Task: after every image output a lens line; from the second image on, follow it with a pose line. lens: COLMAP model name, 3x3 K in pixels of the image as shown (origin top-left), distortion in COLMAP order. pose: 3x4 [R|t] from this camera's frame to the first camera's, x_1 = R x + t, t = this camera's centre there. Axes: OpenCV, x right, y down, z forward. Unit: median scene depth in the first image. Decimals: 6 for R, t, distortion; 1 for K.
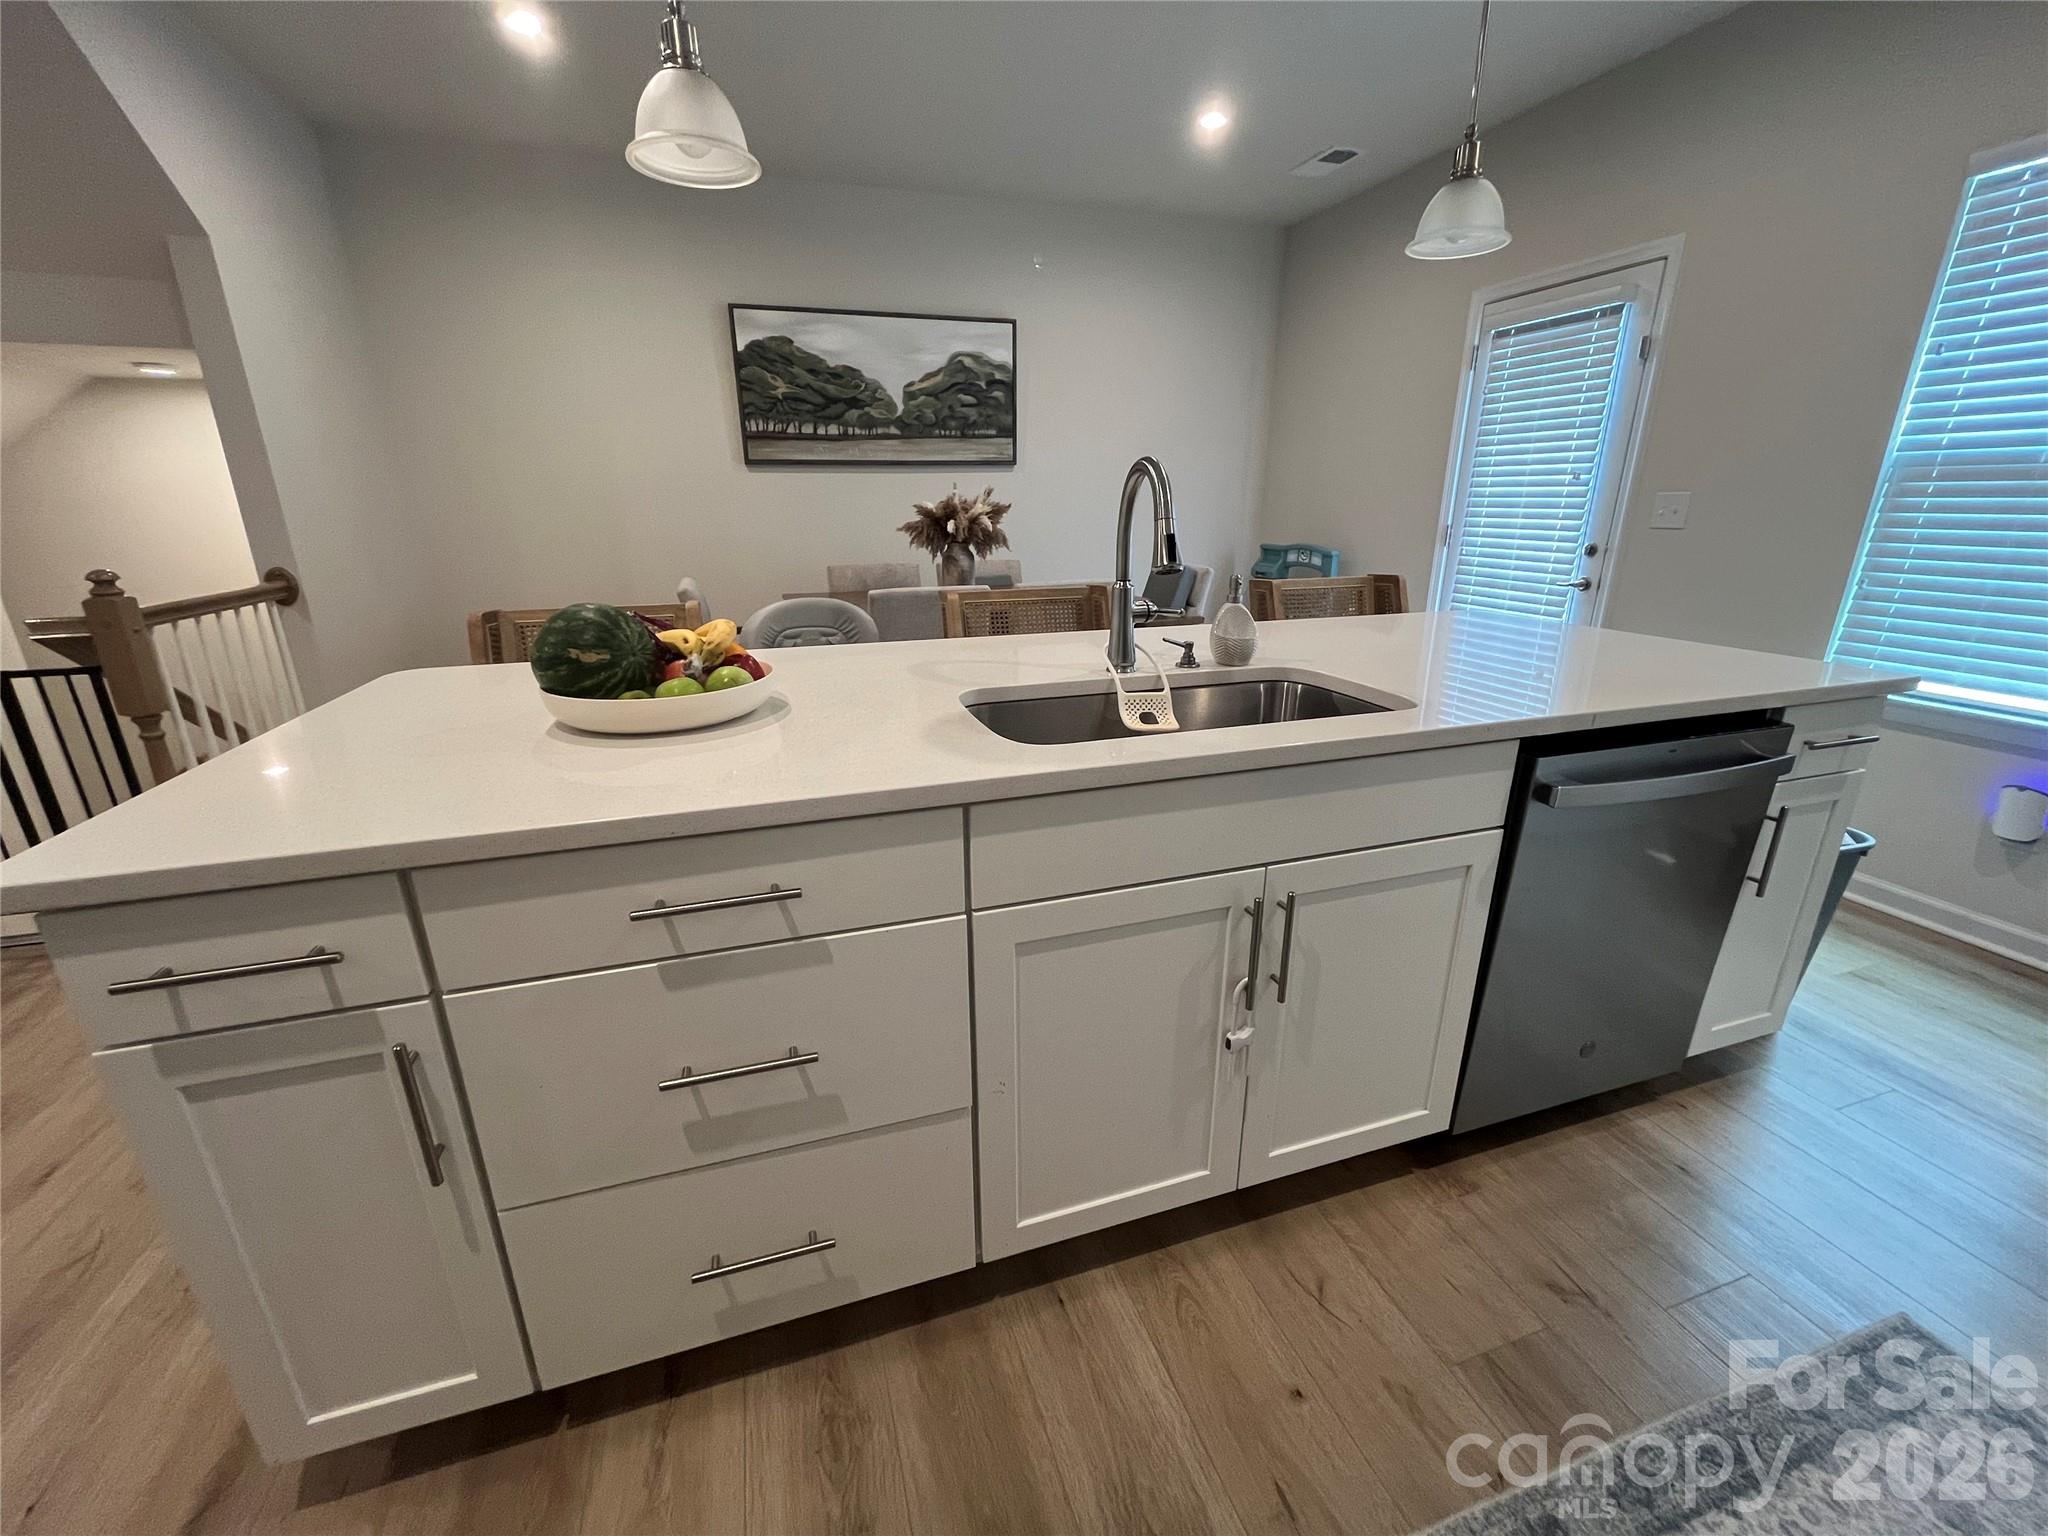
lens RADIAL K [[822.8, 0, 1024.9], [0, 822.8, 766.0], [0, 0, 1]] dist [-0.003348, 0.000082]
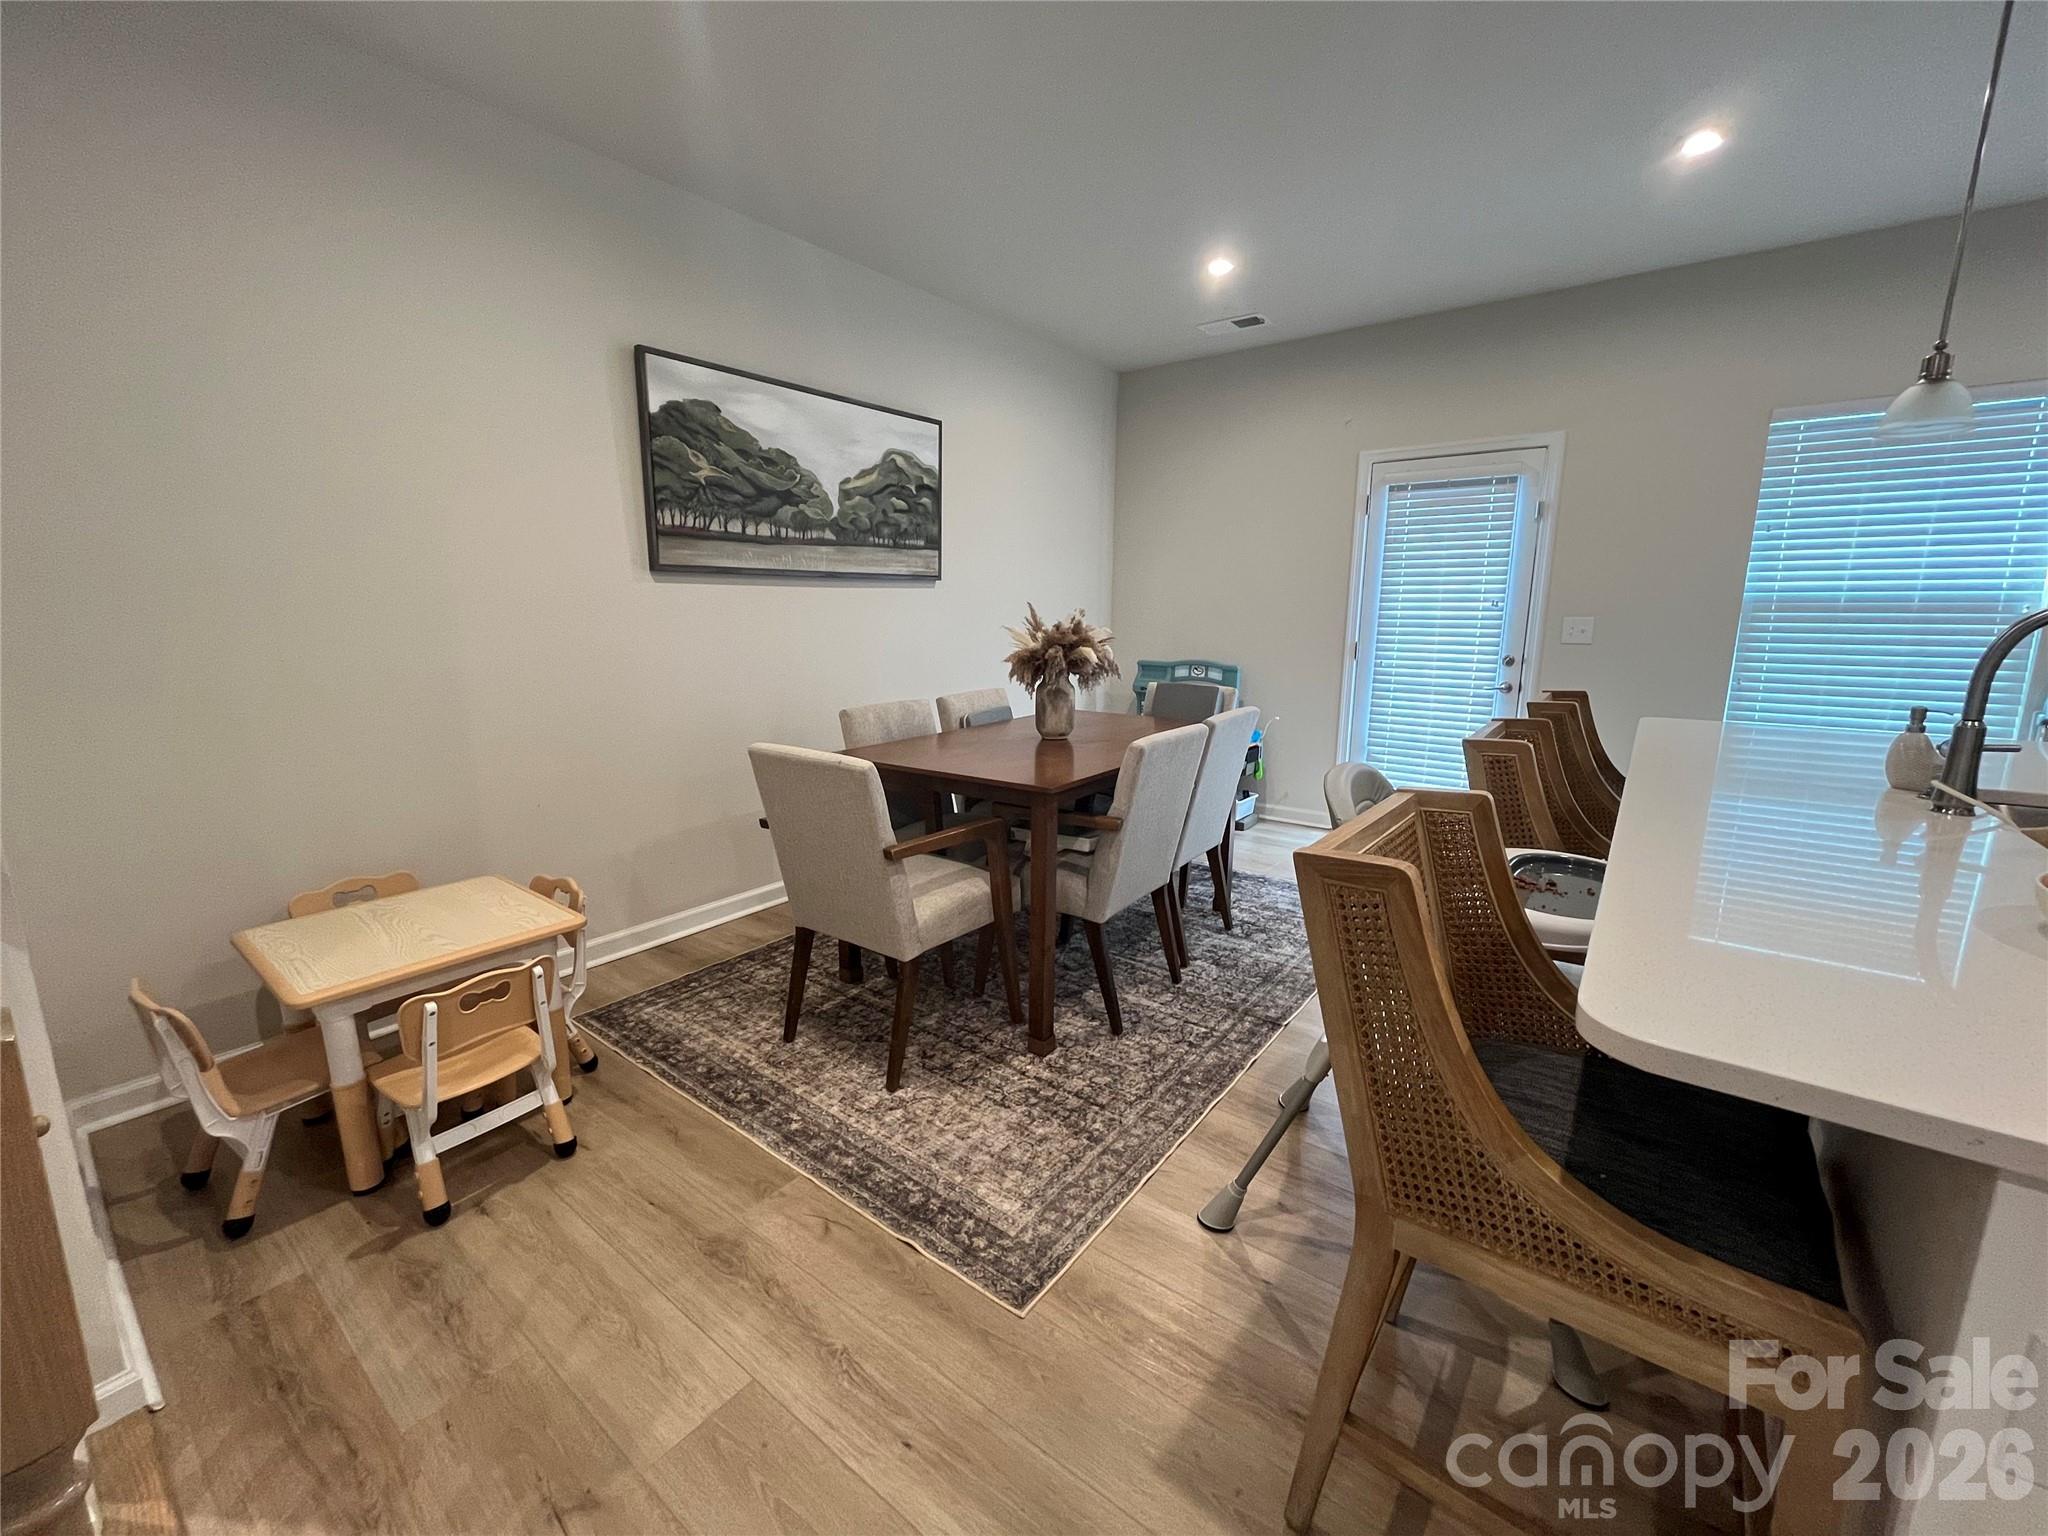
lens RADIAL K [[822.8, 0, 1023.7], [0, 822.8, 765.8], [0, 0, 1]] dist [-0.003348, 0.000082]
pose [[0.825847, -0.099919, 0.554972, -0.596308], [0.169481, 0.982654, -0.075283, -0.129285], [-0.537823, 0.156229, 0.828456, 0.364102]]
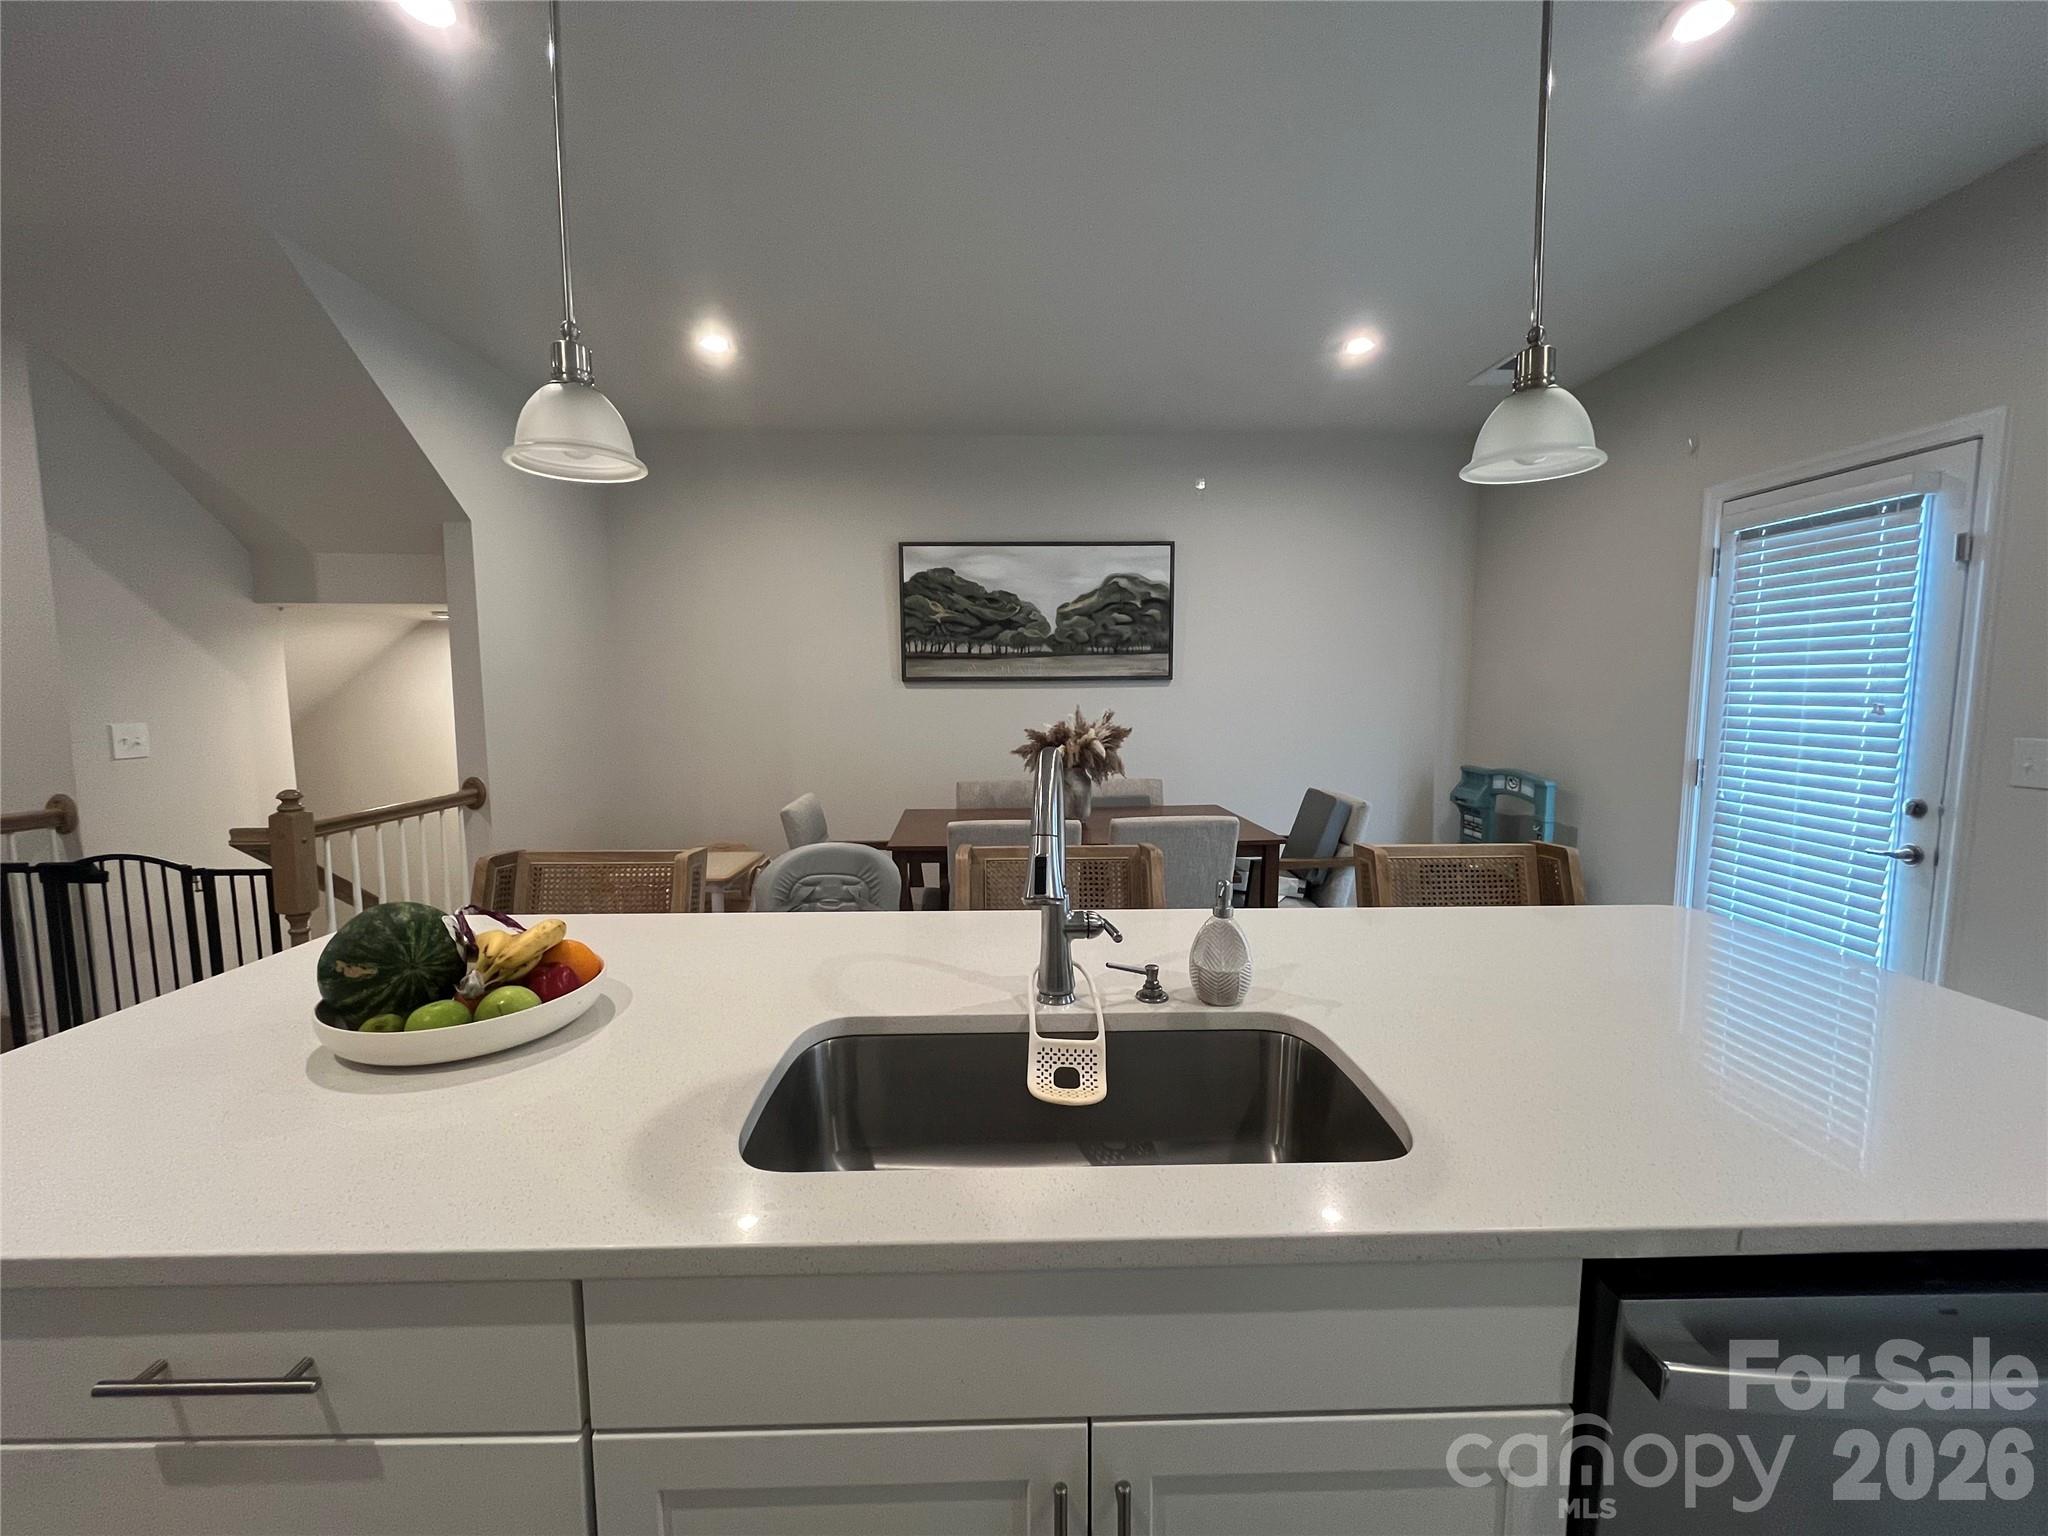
lens RADIAL K [[822.8, 0, 1024.6], [0, 822.8, 765.9], [0, 0, 1]] dist [-0.003348, 0.000082]
pose [[0.957352, 0.029765, -0.287386, 0.140985], [-0.091152, 0.974996, -0.202669, -0.078848], [0.274168, 0.220221, 0.936128, 0.103853]]
